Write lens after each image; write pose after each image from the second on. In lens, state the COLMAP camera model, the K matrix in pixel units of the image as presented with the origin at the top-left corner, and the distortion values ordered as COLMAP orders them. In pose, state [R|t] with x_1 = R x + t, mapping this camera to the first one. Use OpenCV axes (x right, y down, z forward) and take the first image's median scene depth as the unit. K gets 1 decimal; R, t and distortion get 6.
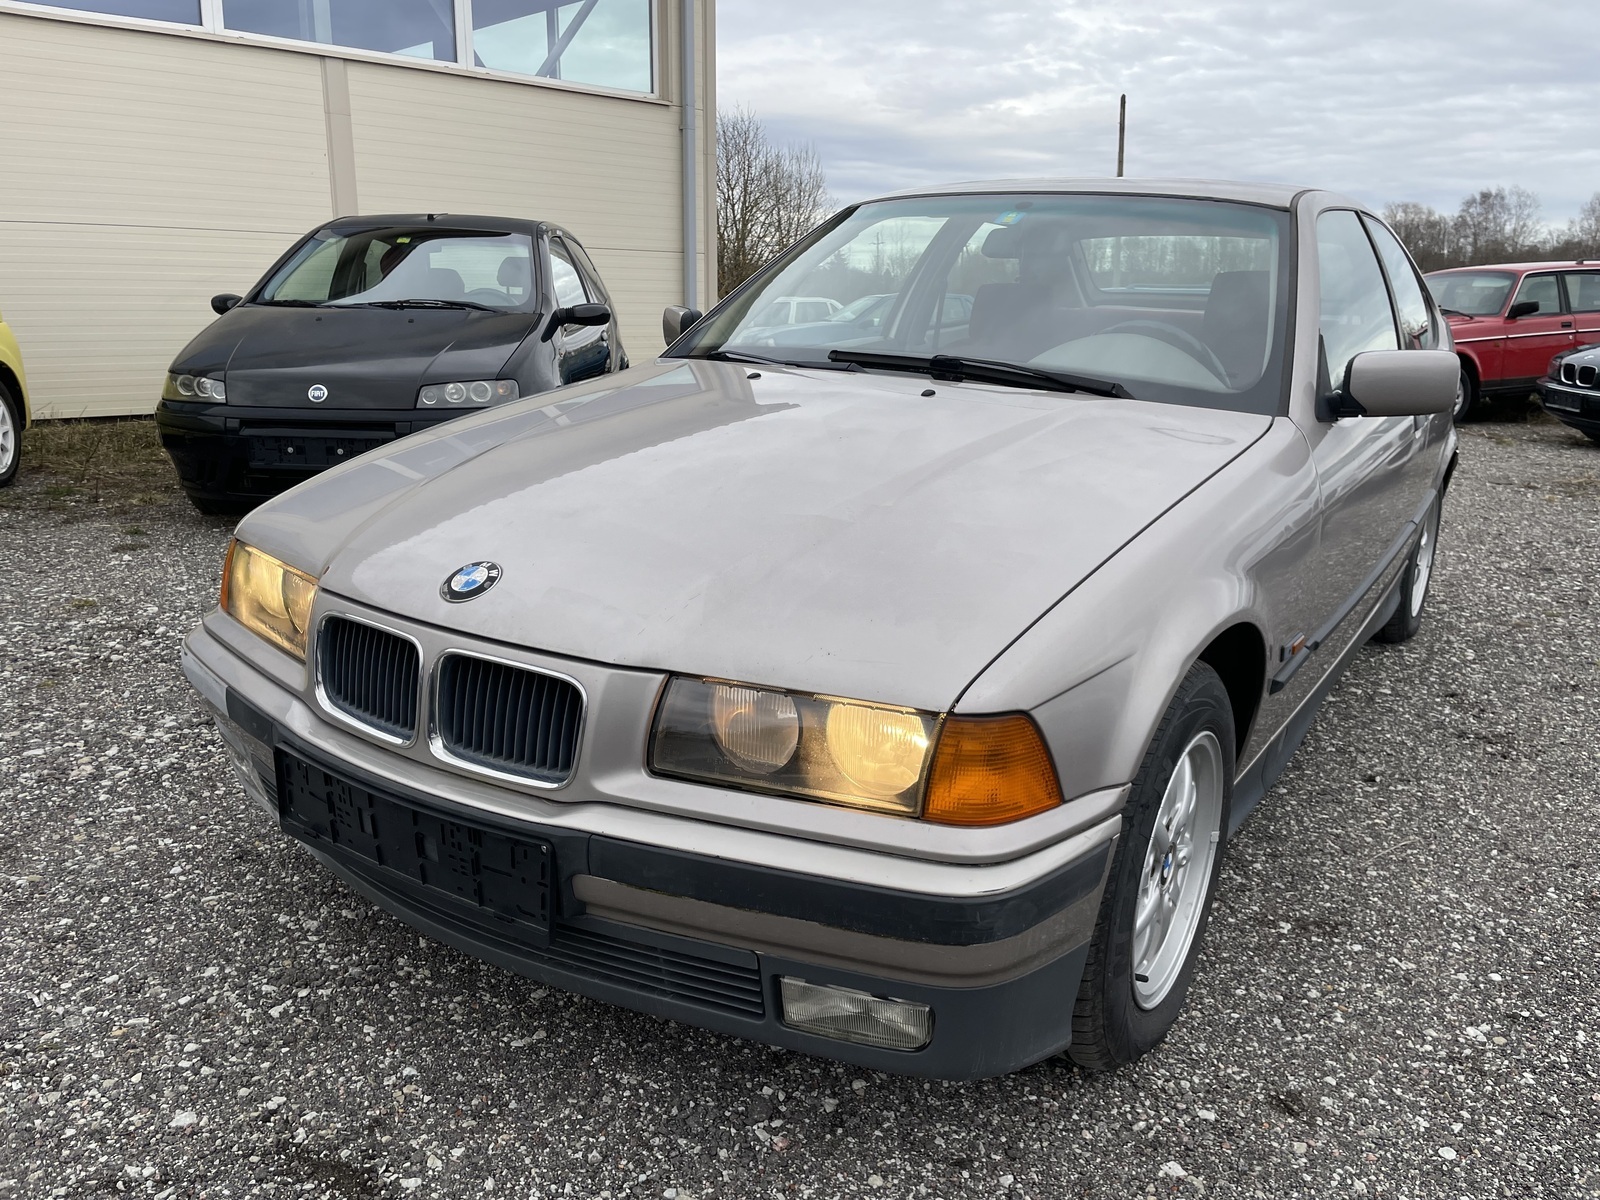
lens RADIAL K [[1213.0, 0, 813.0], [0, 1213.0, 601.9], [0, 0, 1]] dist [0.081051, -0.104983]
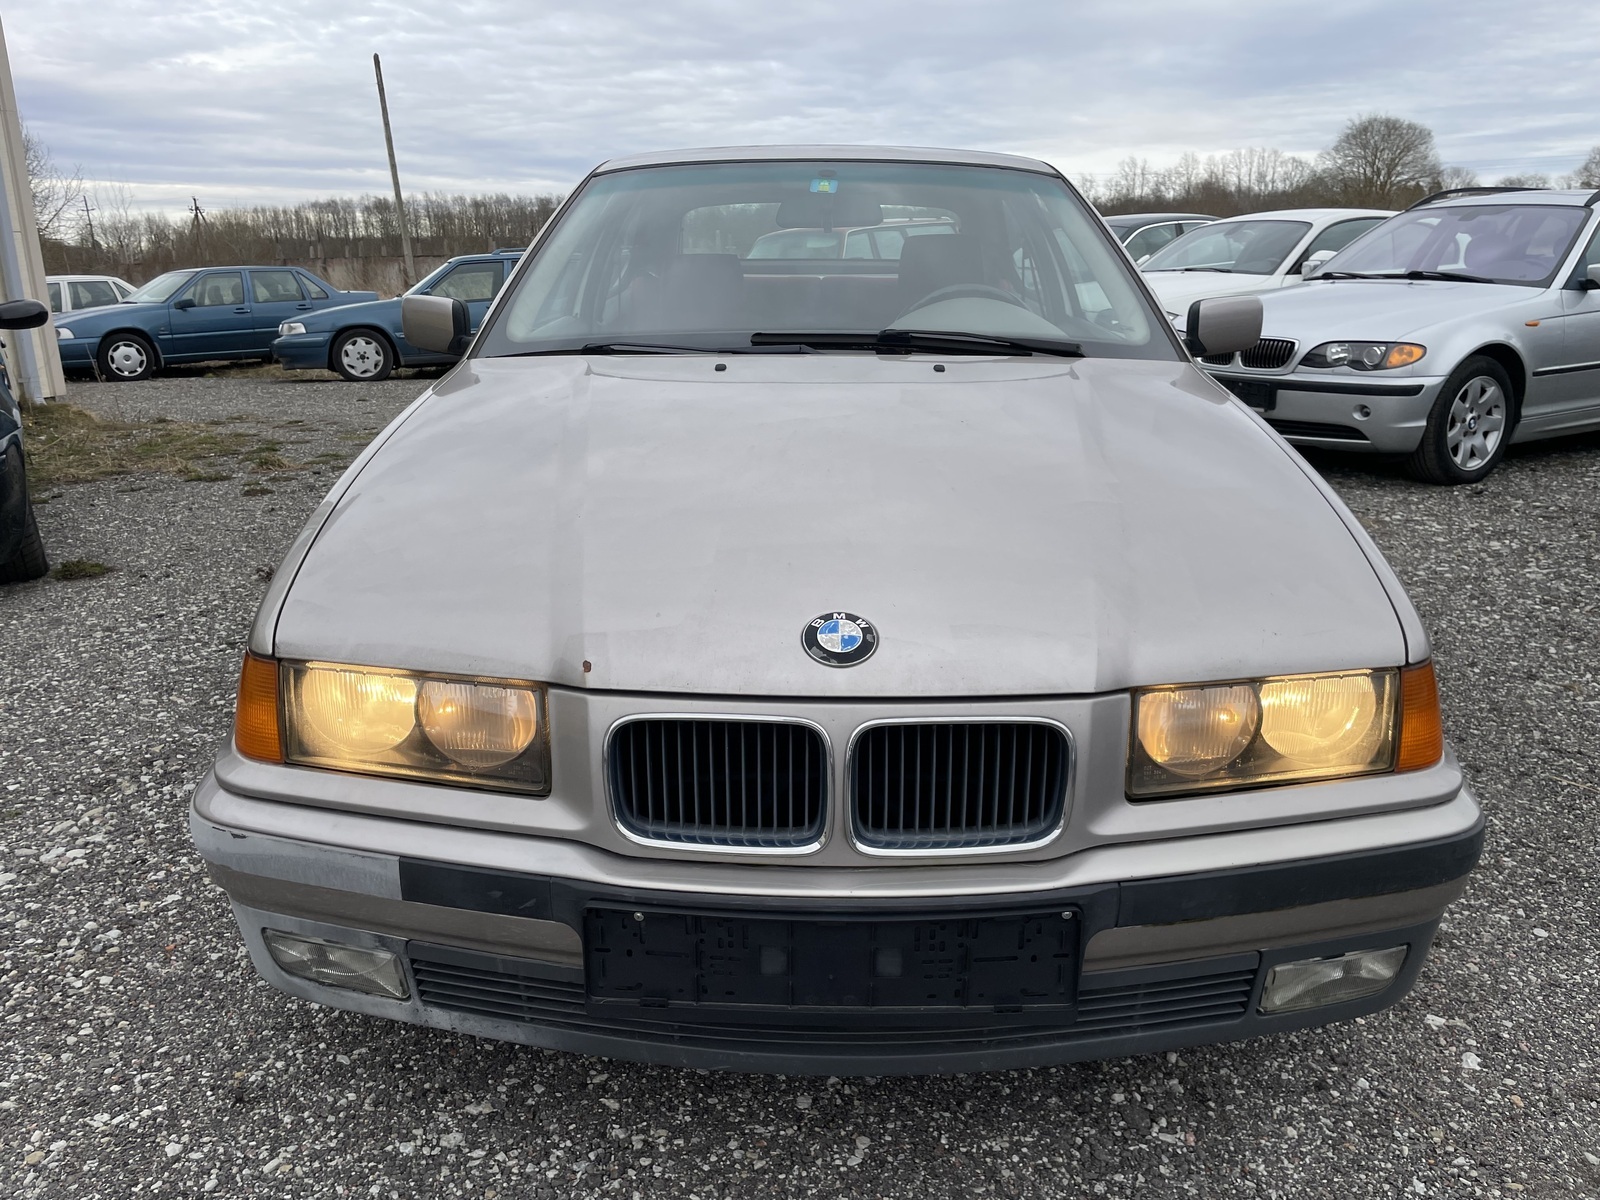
lens RADIAL K [[1213.0, 0, 792.2], [0, 1213.0, 605.8], [0, 0, 1]] dist [0.081051, -0.104983]
pose [[0.846771, -0.184862, 0.498804, -0.660343], [0.170951, 0.982503, 0.073919, -0.097118], [-0.503741, 0.022679, 0.863557, 0.280498]]
